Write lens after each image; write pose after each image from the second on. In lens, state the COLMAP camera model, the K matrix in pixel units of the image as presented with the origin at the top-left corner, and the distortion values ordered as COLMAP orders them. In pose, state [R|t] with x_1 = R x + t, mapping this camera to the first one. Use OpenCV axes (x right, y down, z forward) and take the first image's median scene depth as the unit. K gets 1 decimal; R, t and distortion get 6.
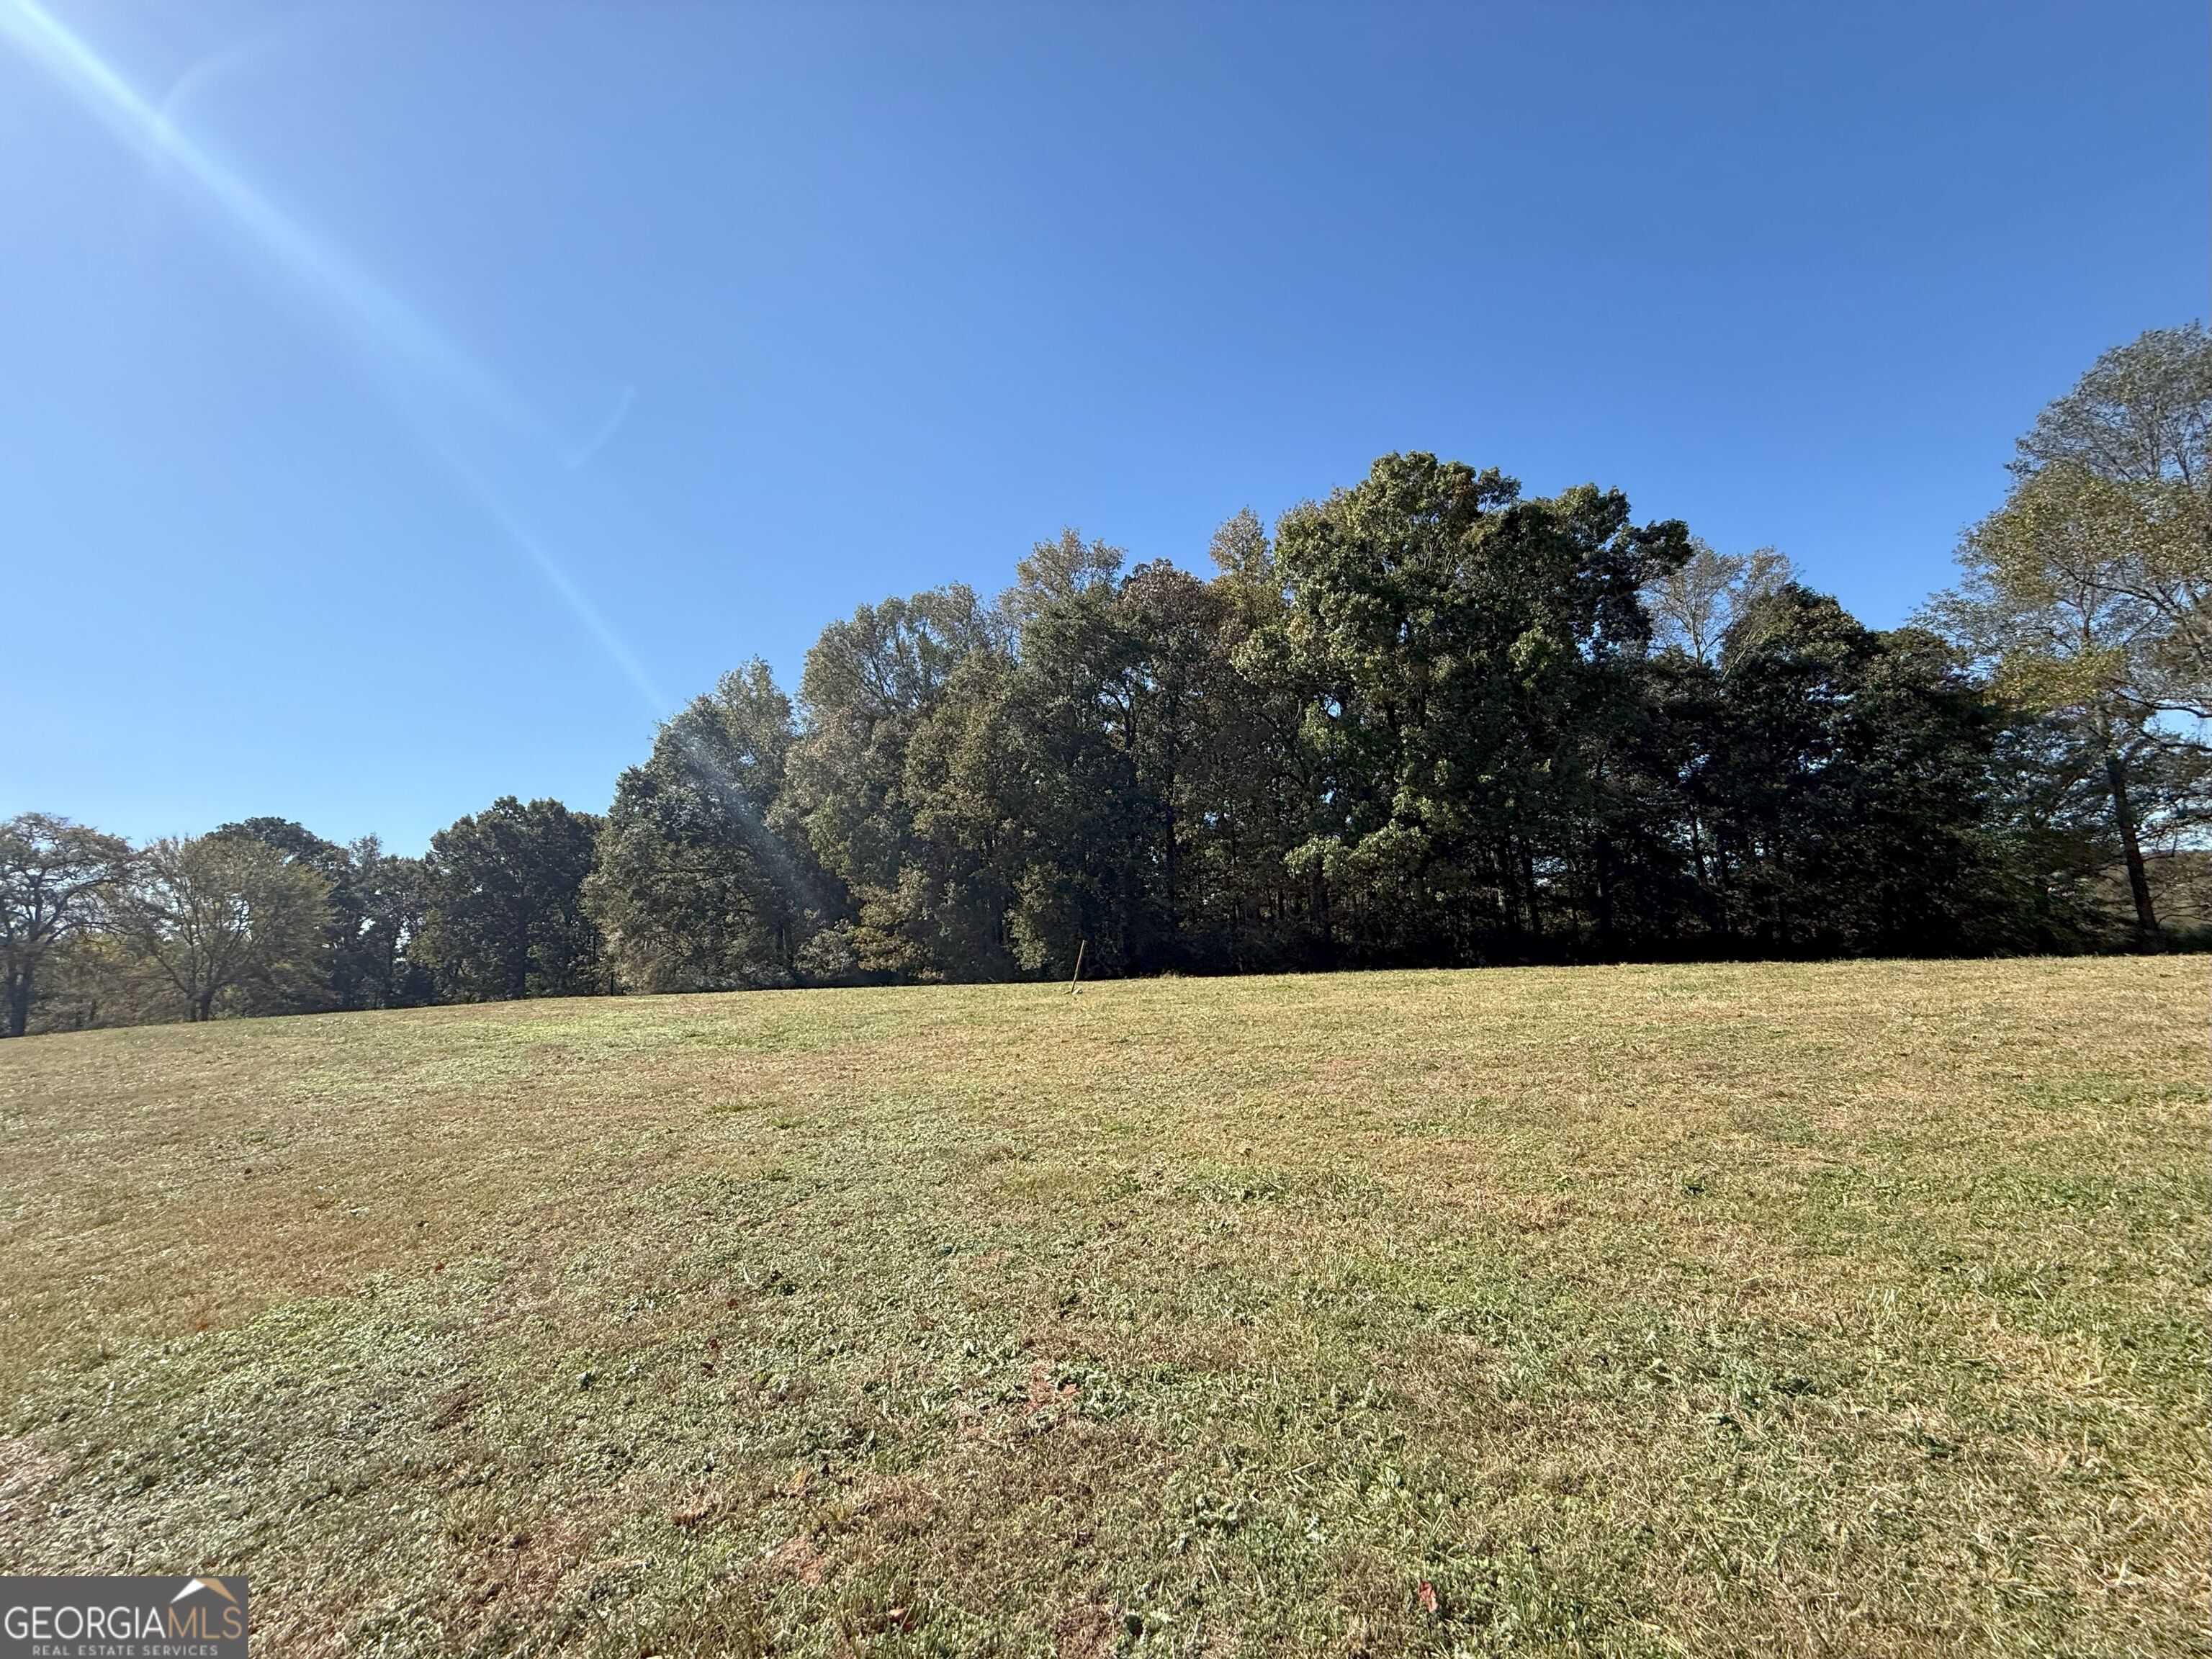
lens RADIAL K [[876.0, 0, 1102.5], [0, 876.0, 826.4], [0, 0, 1]] dist [-0.002204, -0.000152]
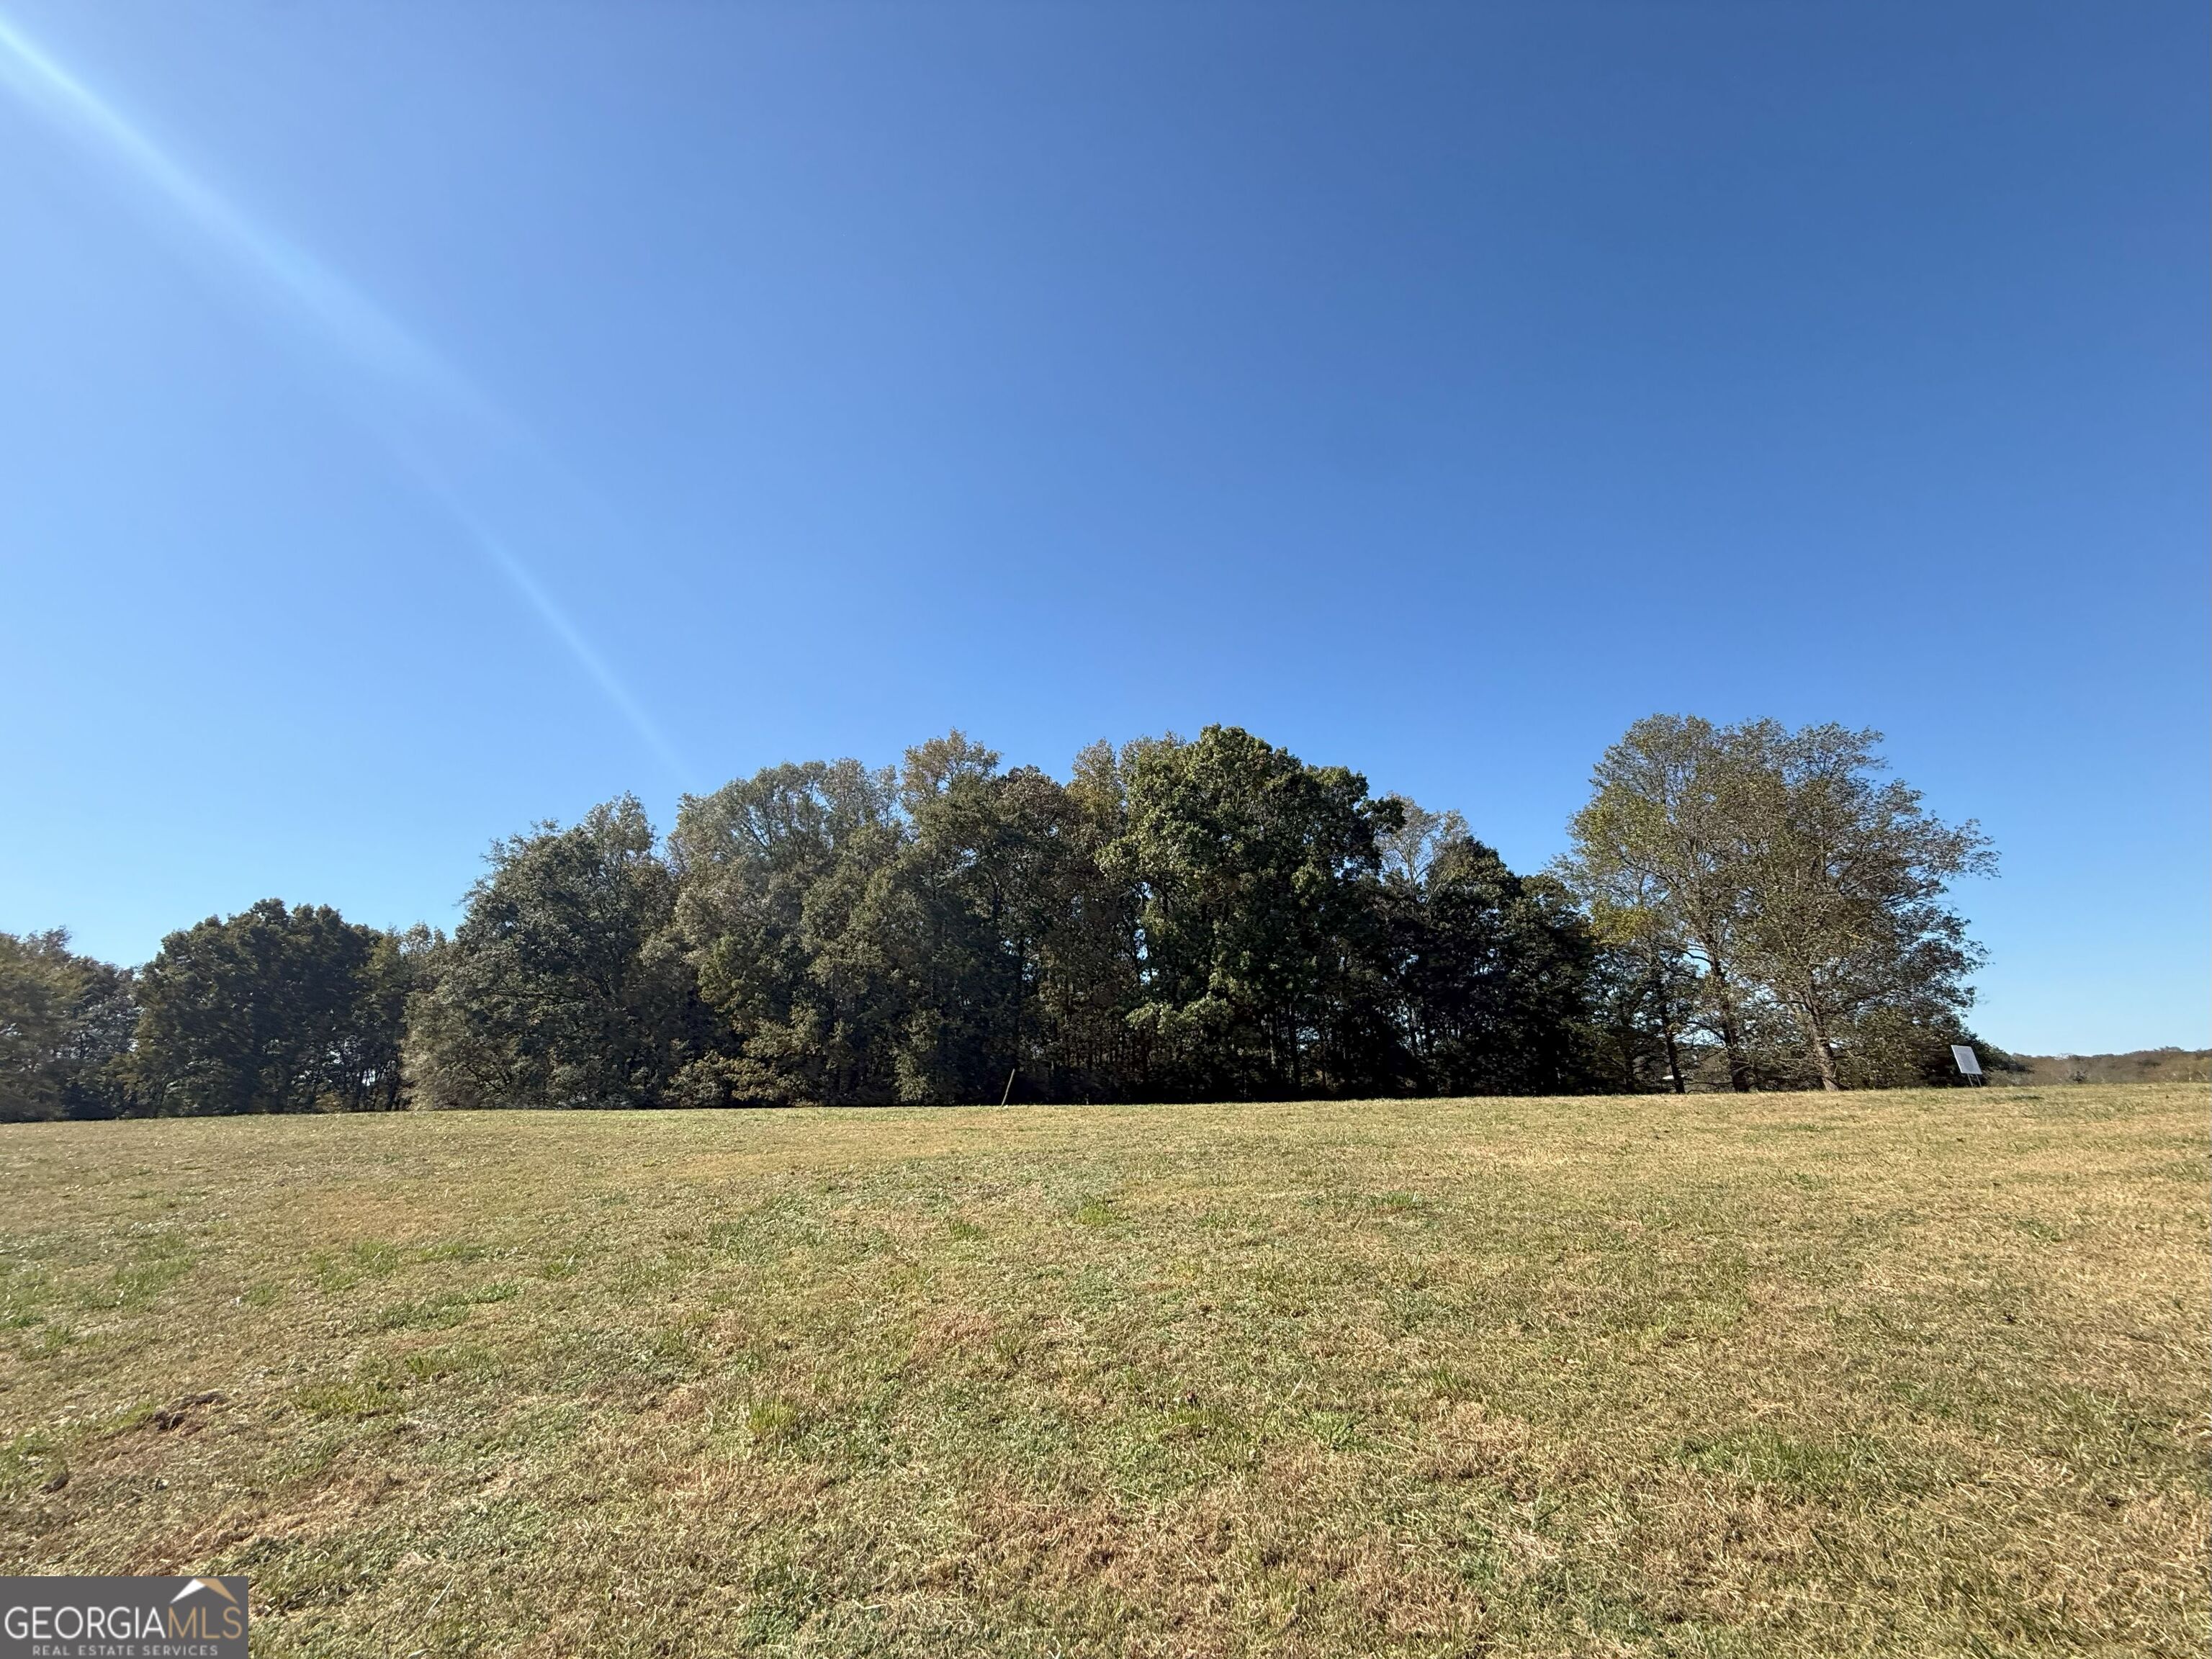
lens RADIAL K [[876.0, 0, 1102.5], [0, 876.0, 826.4], [0, 0, 1]] dist [-0.002204, -0.000152]
pose [[0.964706, 0.108634, 0.239875, -0.143505], [-0.065858, 0.981524, -0.179650, -0.004079], [-0.254959, 0.157512, 0.954037, -0.230527]]
